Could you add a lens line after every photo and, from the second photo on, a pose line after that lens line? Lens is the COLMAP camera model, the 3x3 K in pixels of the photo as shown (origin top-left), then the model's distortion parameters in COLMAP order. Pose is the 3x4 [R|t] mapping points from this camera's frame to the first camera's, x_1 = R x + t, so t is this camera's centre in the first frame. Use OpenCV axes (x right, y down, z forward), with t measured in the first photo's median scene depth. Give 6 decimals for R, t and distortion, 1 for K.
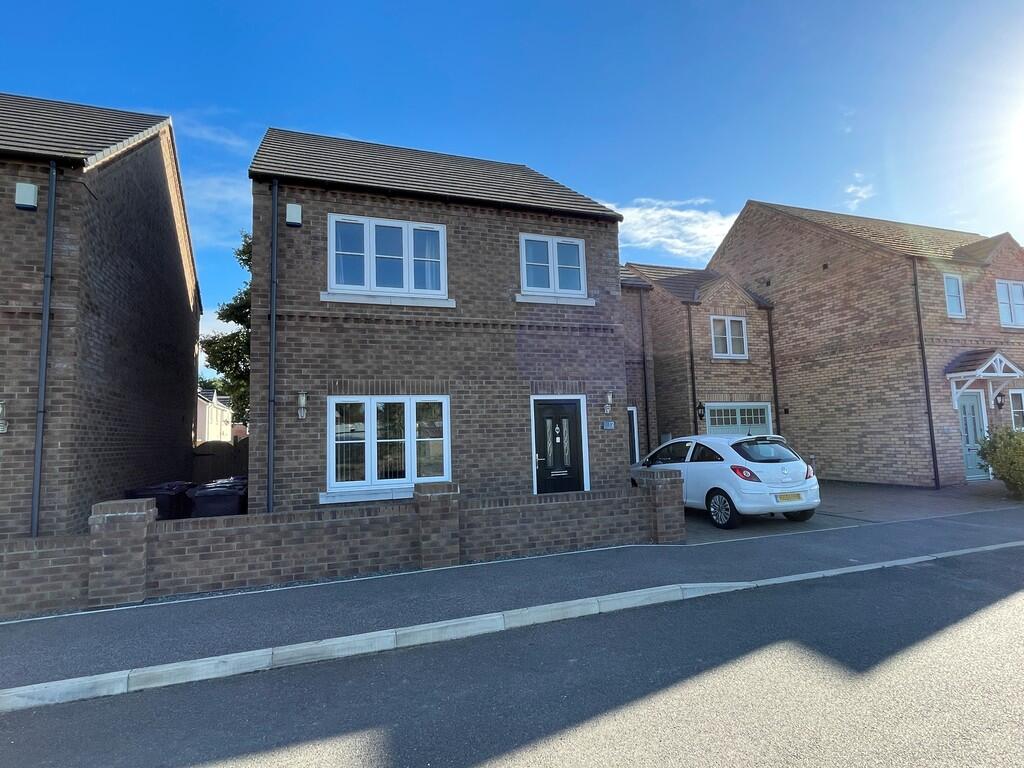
lens RADIAL K [[560.3, 0, 511.1], [0, 560.3, 382.7], [0, 0, 1]] dist [0.004483, 0.000868]
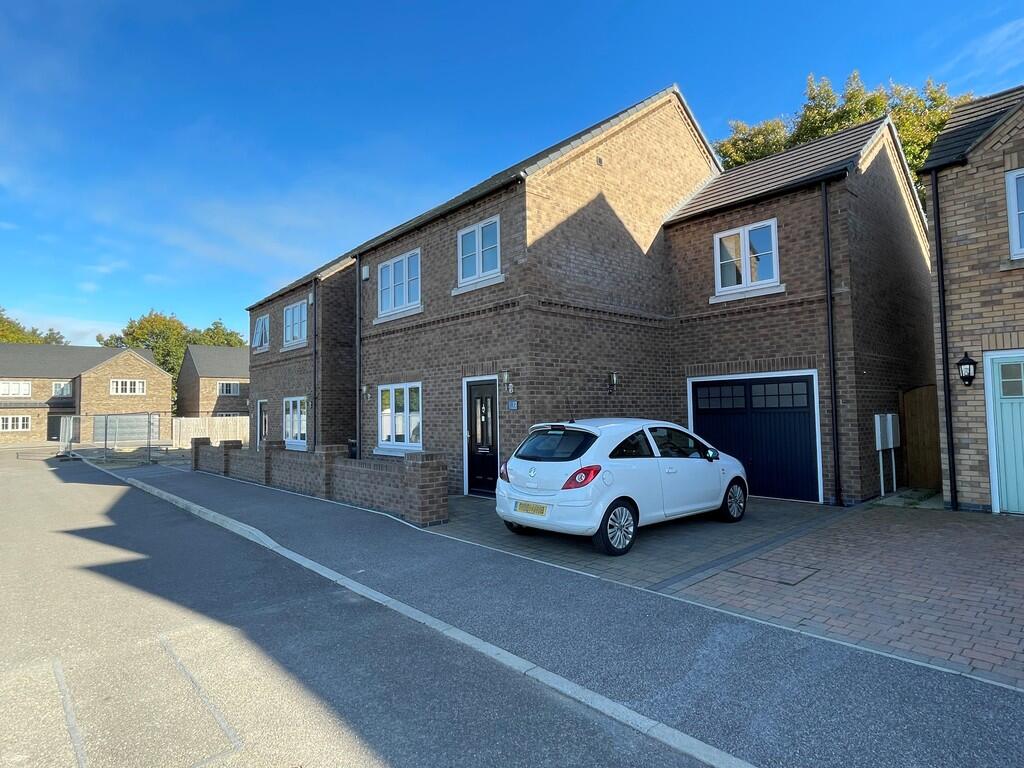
lens RADIAL K [[560.3, 0, 511.0], [0, 560.3, 383.6], [0, 0, 1]] dist [0.004483, 0.000868]
pose [[0.369689, -0.020661, -0.928926, 1.076116], [0.094927, 0.995361, 0.015640, 0.024425], [0.924294, -0.093962, 0.369936, 0.658918]]
